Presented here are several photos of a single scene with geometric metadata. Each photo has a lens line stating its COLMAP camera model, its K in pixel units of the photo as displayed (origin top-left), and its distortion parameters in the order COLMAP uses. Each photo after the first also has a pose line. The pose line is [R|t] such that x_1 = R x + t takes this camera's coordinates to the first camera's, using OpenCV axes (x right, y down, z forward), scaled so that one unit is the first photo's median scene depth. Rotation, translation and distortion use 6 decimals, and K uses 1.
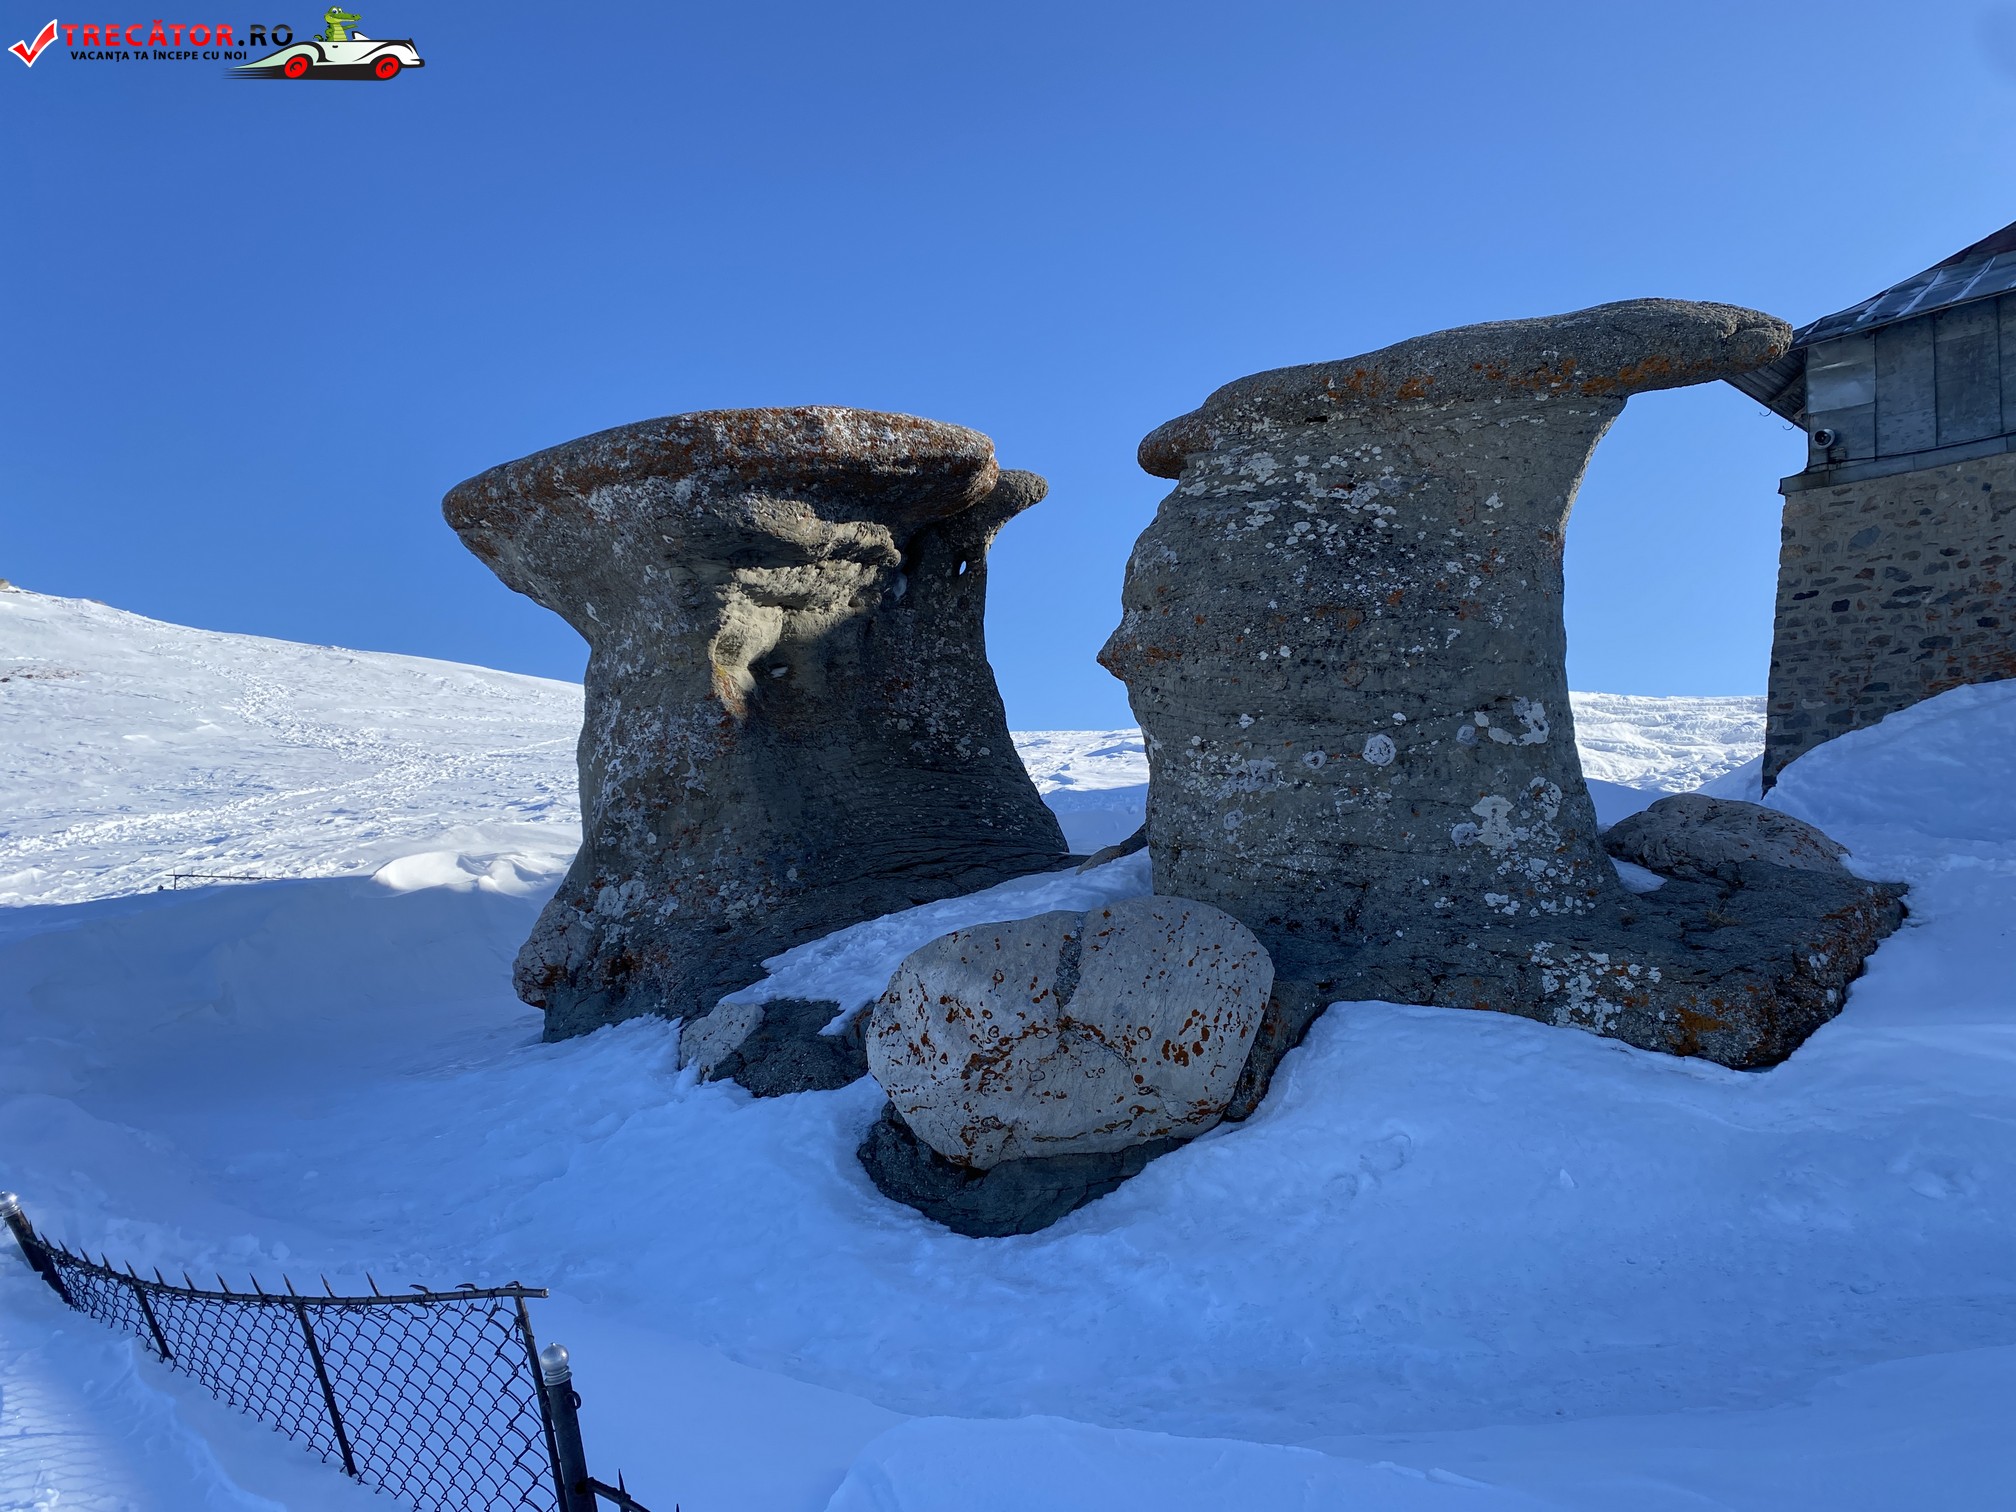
lens RADIAL K [[1511.8, 0, 1022.0], [0, 1511.8, 759.0], [0, 0, 1]] dist [0.131336, -0.223418]
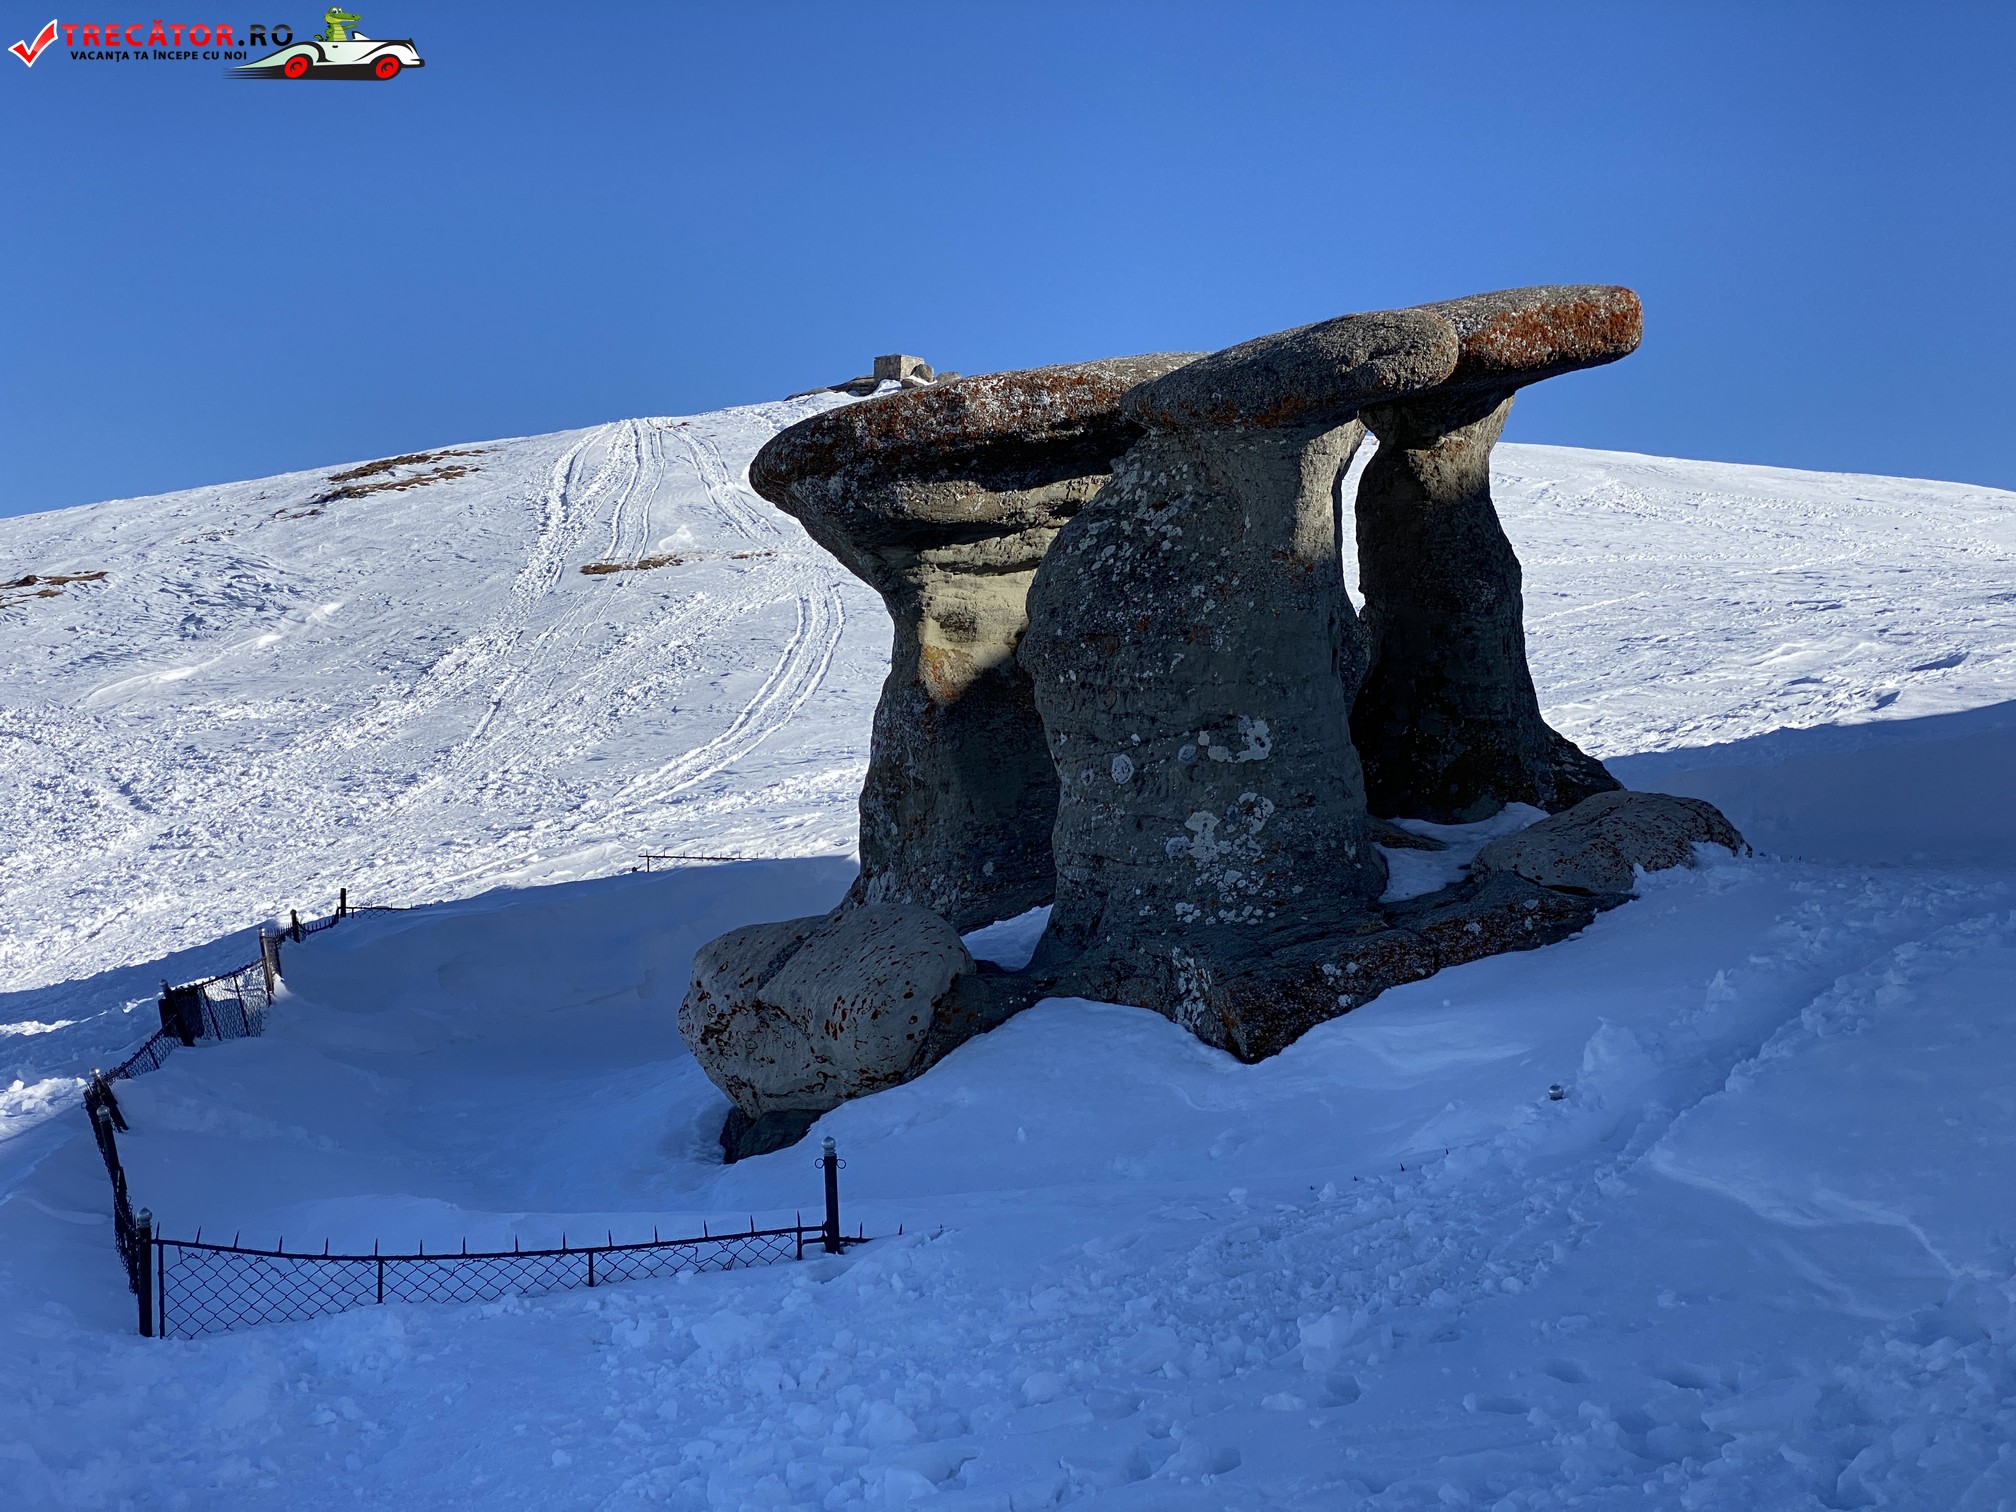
lens RADIAL K [[2979.1, 0, 1033.3], [0, 2979.1, 752.9], [0, 0, 1]] dist [0.053474, 0.027346]
pose [[0.828983, -0.016389, -0.559034, 1.331114], [0.047973, 0.997970, 0.041881, -0.106084], [0.557212, -0.061538, 0.828087, -0.761011]]
